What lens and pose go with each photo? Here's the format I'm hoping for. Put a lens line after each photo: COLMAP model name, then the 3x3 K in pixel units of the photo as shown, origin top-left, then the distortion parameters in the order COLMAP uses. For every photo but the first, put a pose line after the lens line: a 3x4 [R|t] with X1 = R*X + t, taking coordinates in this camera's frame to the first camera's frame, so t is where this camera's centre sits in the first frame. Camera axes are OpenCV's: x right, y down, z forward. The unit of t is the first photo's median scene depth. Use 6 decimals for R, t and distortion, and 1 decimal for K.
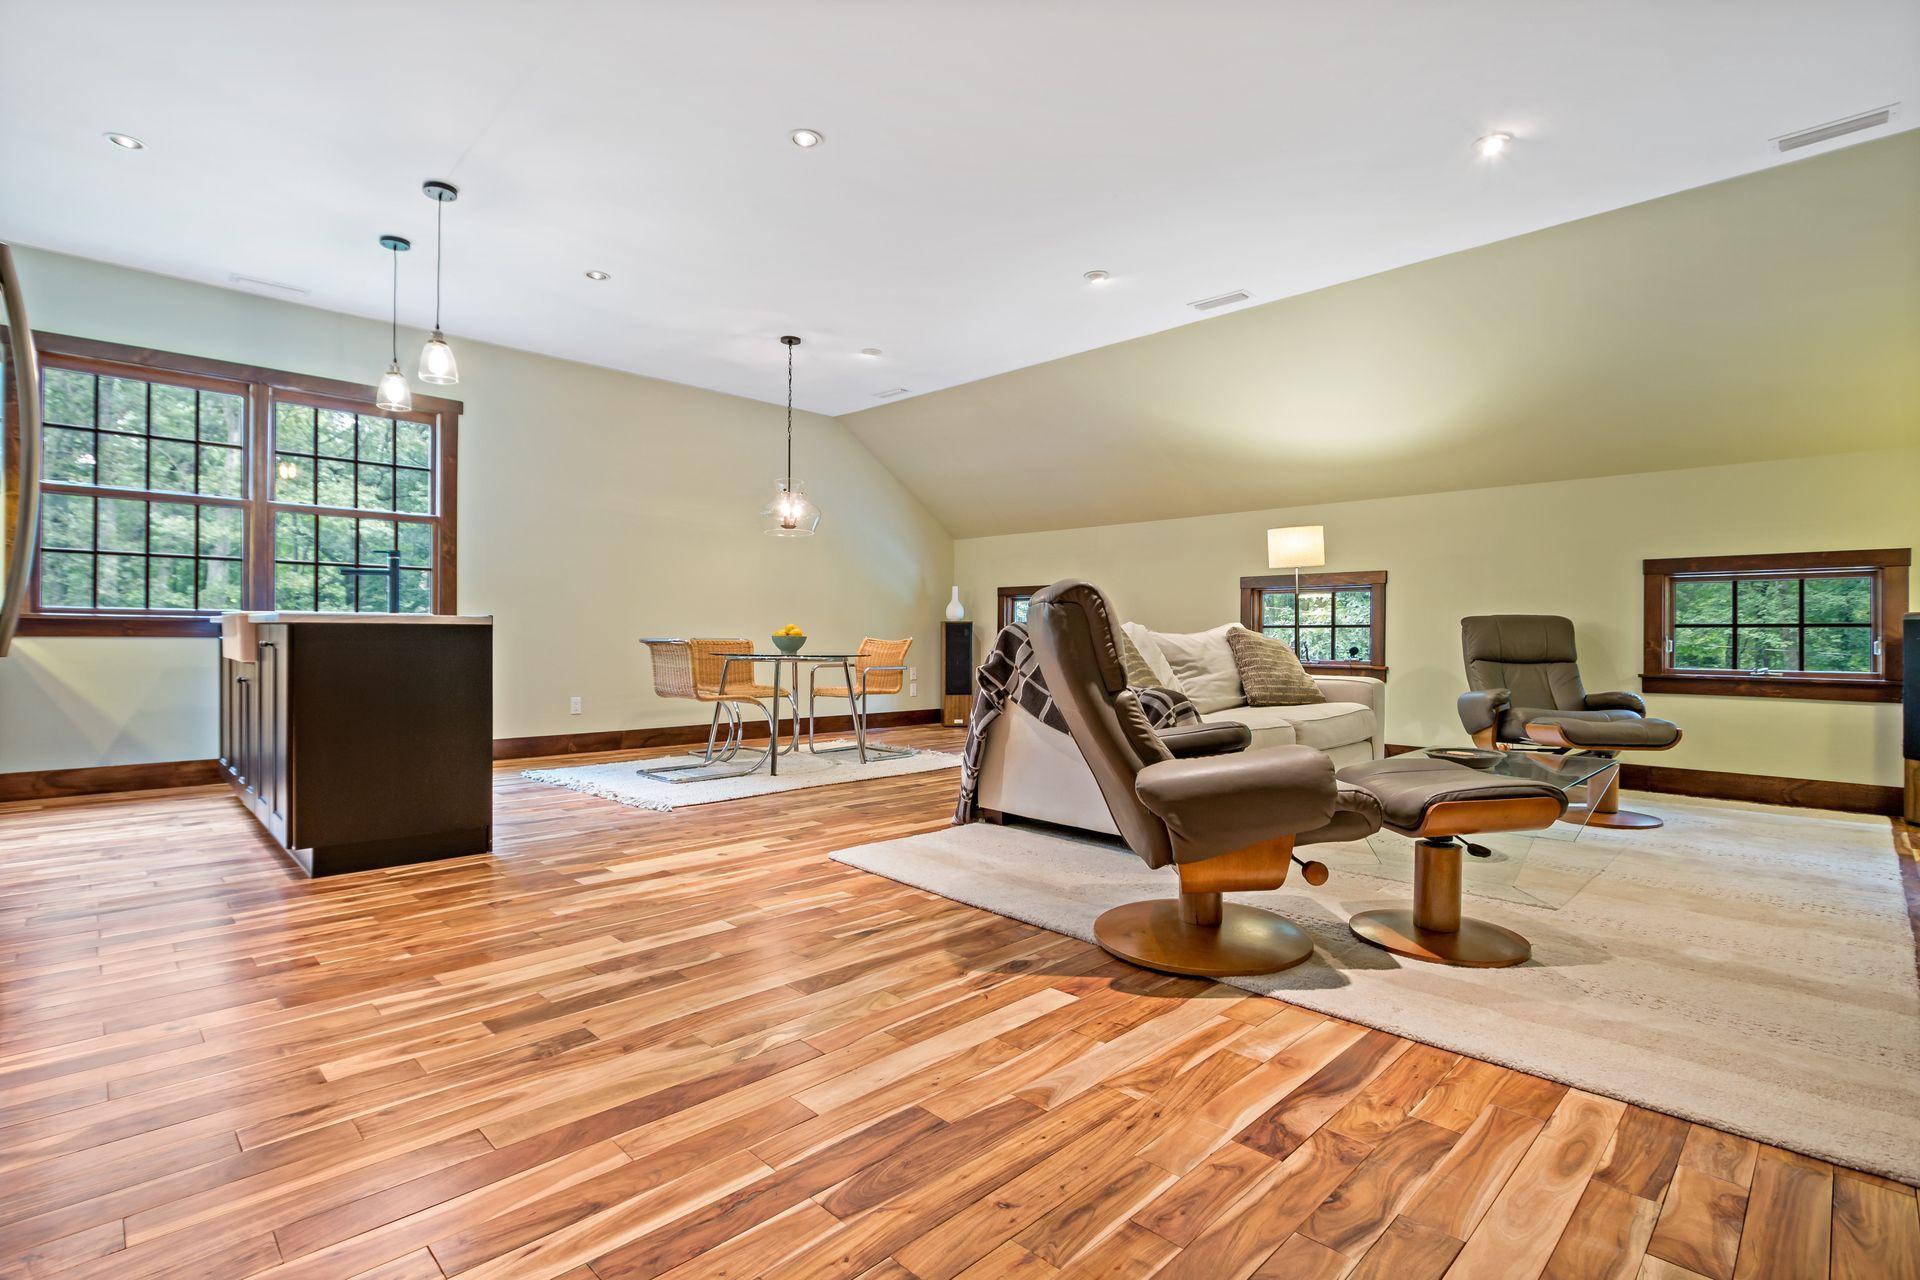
lens RADIAL K [[911.6, 0, 967.9], [0, 911.6, 636.0], [0, 0, 1]] dist [-0.024629, 0.005090]
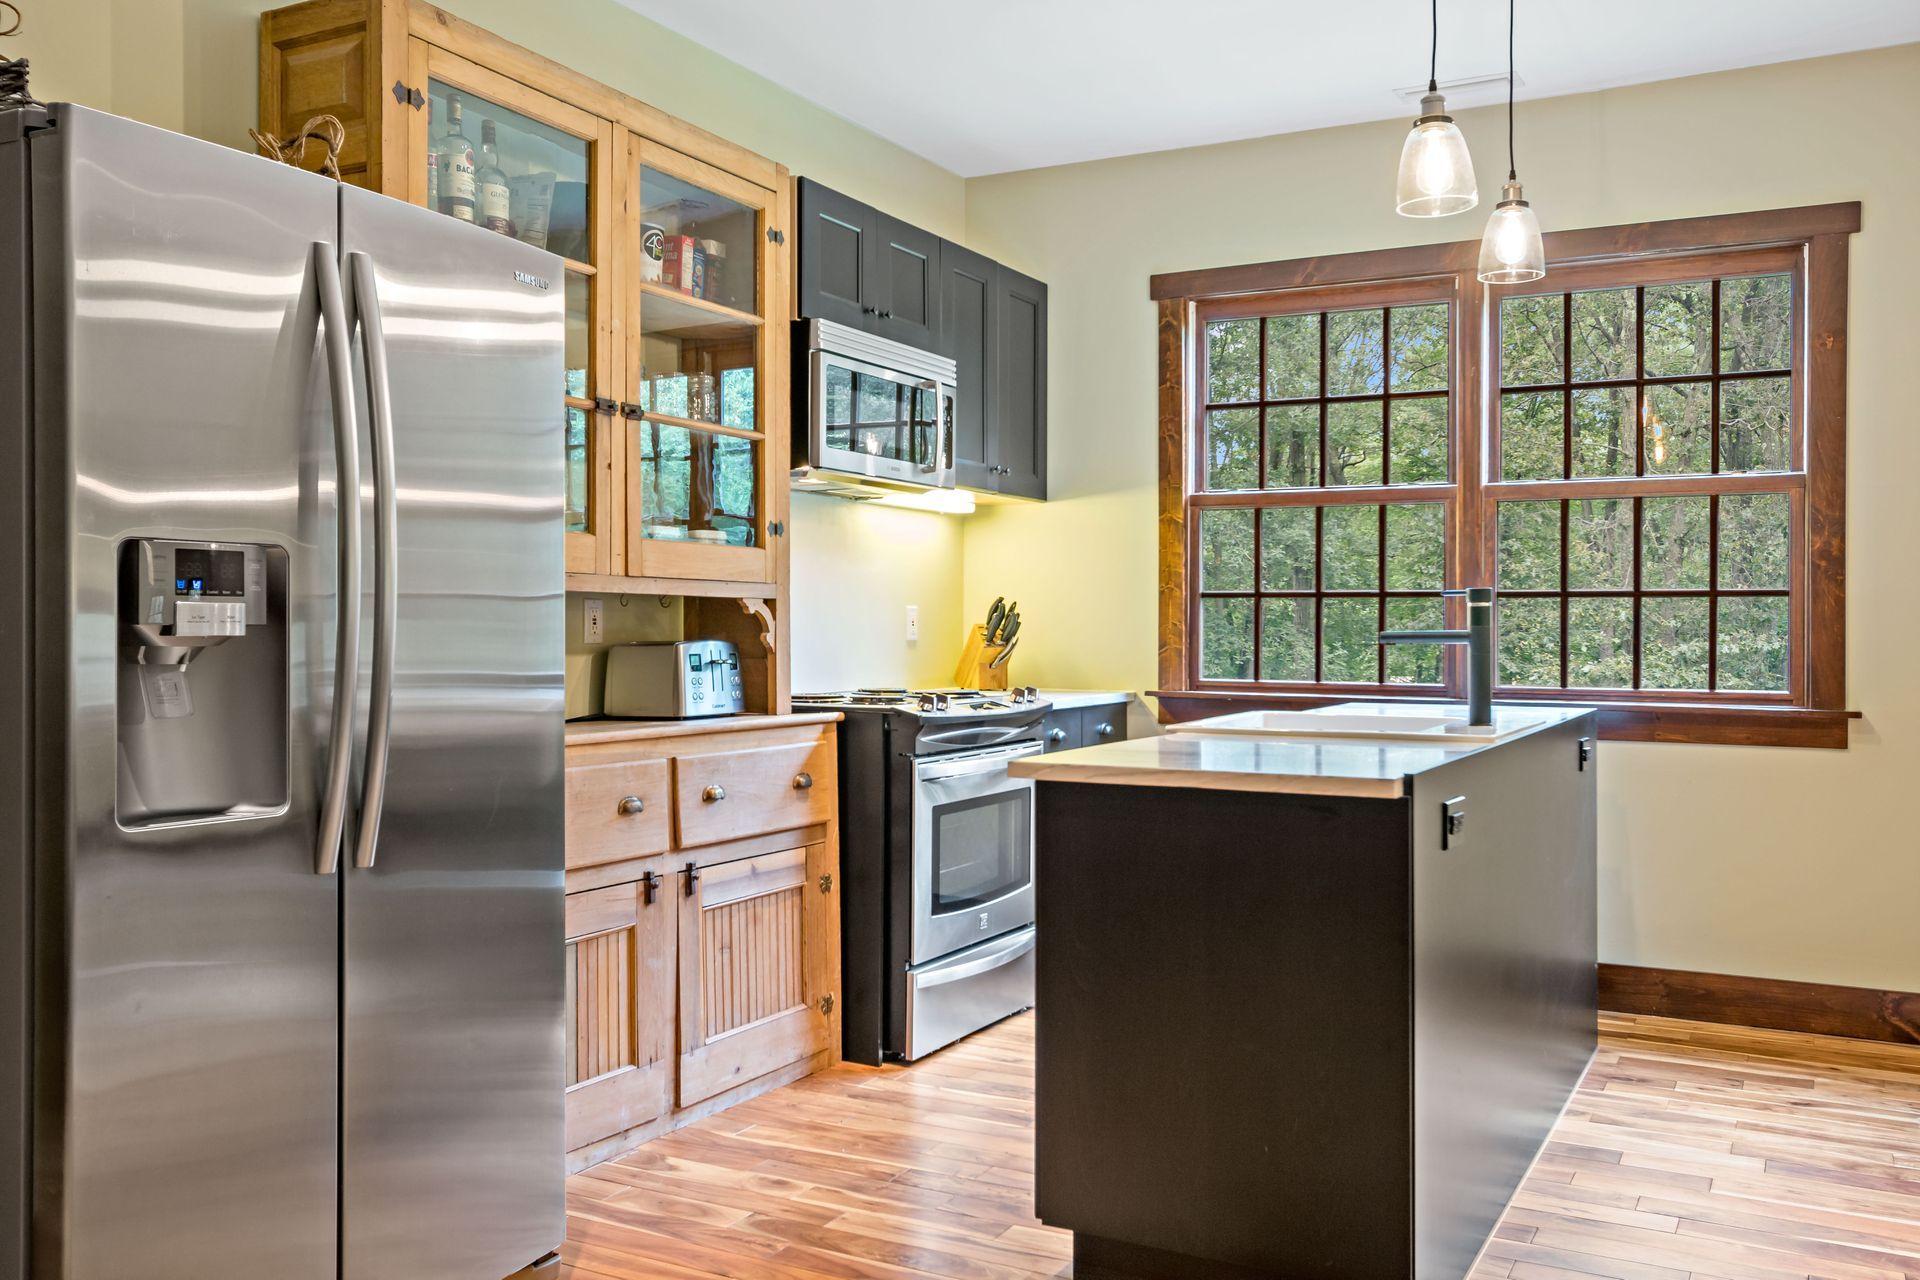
lens RADIAL K [[1626.7, 0, 960.5], [0, 1626.7, 640.8], [0, 0, 1]] dist [0.009031, 0.001818]
pose [[0.289394, 0.005170, -0.957196, 0.080803], [-0.004231, 0.999983, 0.004122, -0.067498], [0.957201, 0.002856, 0.289411, 0.479660]]
